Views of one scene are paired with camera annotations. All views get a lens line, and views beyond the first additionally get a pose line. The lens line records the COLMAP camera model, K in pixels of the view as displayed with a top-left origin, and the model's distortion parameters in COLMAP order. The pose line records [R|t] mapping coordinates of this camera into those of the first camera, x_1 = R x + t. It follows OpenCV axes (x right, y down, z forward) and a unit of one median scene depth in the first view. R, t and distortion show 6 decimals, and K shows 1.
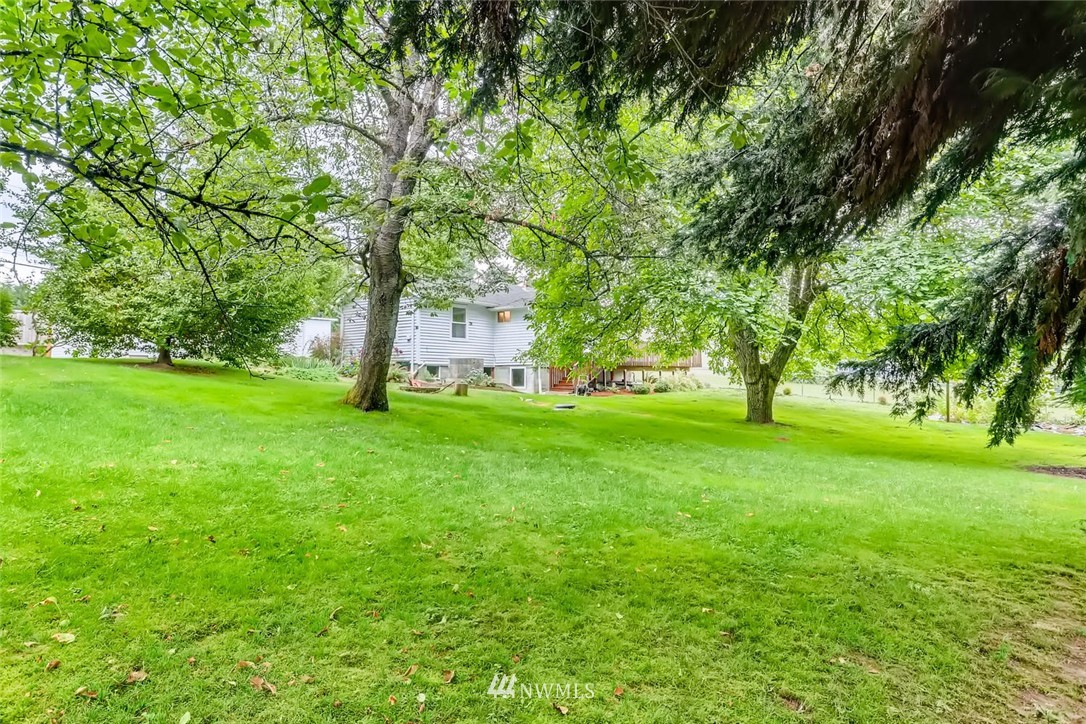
lens RADIAL K [[531.5, 0, 546.3], [0, 531.5, 359.0], [0, 0, 1]] dist [0.002459, 0.000529]
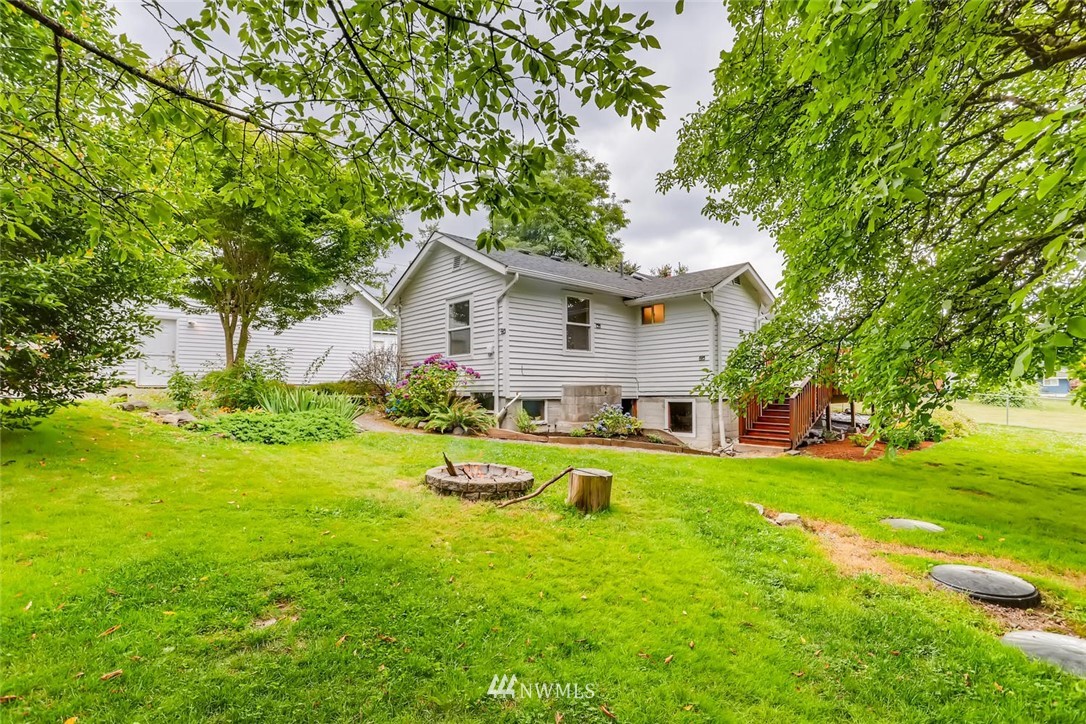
lens RADIAL K [[531.5, 0, 544.4], [0, 531.5, 364.6], [0, 0, 1]] dist [0.002459, 0.000529]
pose [[0.975525, -0.010805, -0.219622, -0.074619], [0.005981, 0.999726, -0.022617, -0.011294], [0.219806, 0.020749, 0.975323, 0.430604]]
